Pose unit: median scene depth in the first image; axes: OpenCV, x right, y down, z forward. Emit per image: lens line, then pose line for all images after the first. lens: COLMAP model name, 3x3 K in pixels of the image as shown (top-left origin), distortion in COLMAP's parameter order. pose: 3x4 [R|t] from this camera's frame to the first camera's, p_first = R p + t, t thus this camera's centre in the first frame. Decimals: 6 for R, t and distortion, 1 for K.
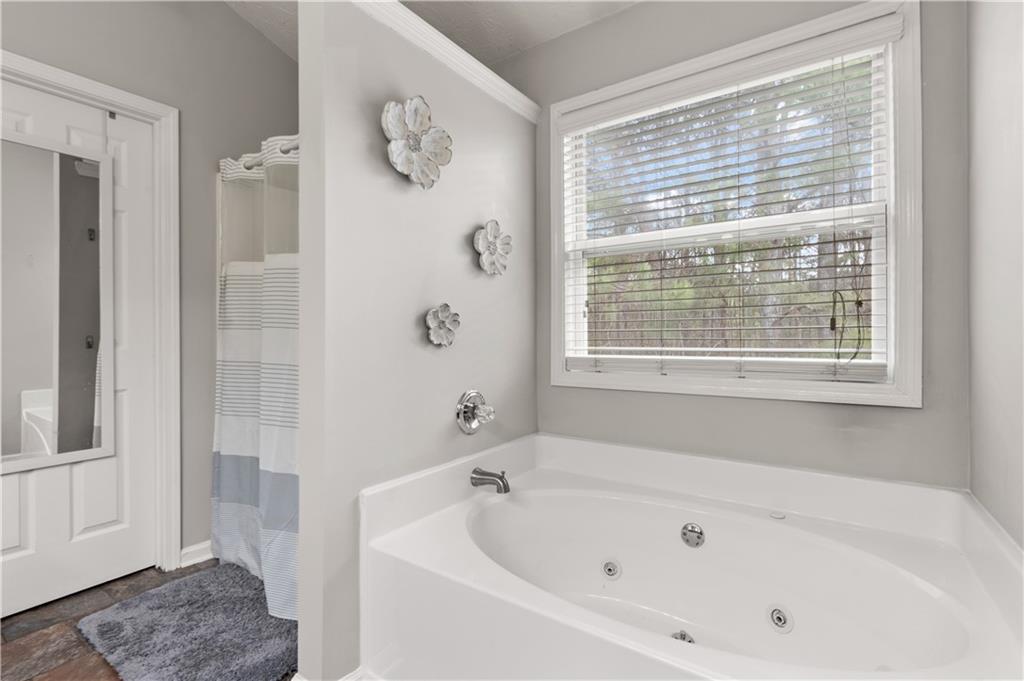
lens RADIAL K [[463.4, 0, 513.3], [0, 463.4, 334.2], [0, 0, 1]] dist [-0.010233, 0.000507]
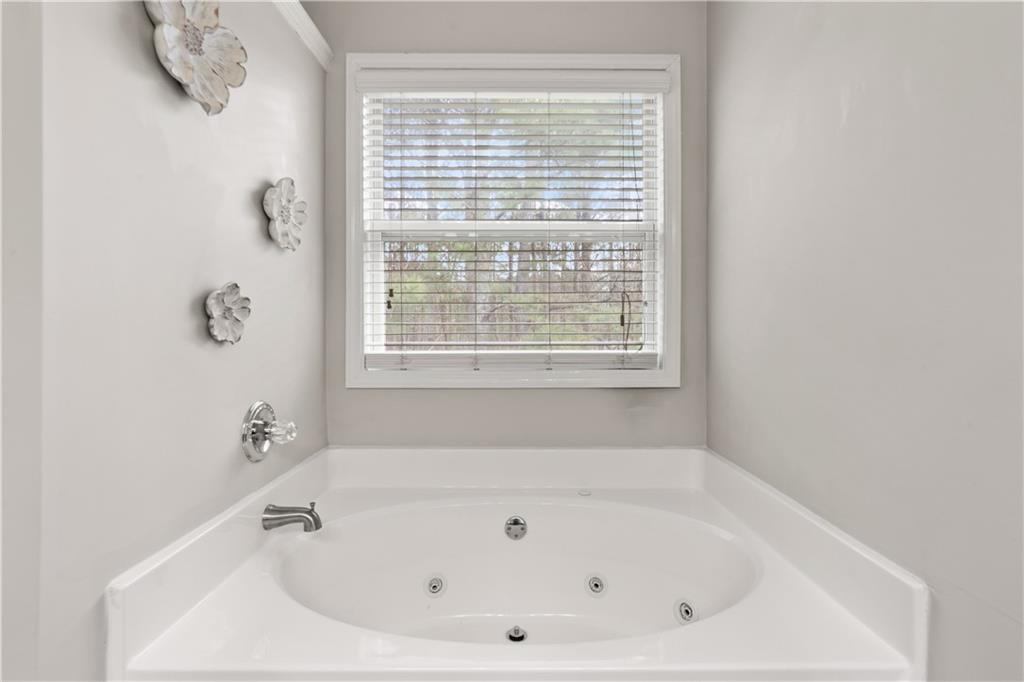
lens RADIAL K [[478.3, 0, 513.5], [0, 478.3, 330.9], [0, 0, 1]] dist [0.003192, 0.000871]
pose [[0.818022, 0.002759, 0.575181, -0.210904], [-0.005971, 0.999975, 0.003694, 0.001853], [-0.575156, -0.006456, 0.818018, 0.146834]]
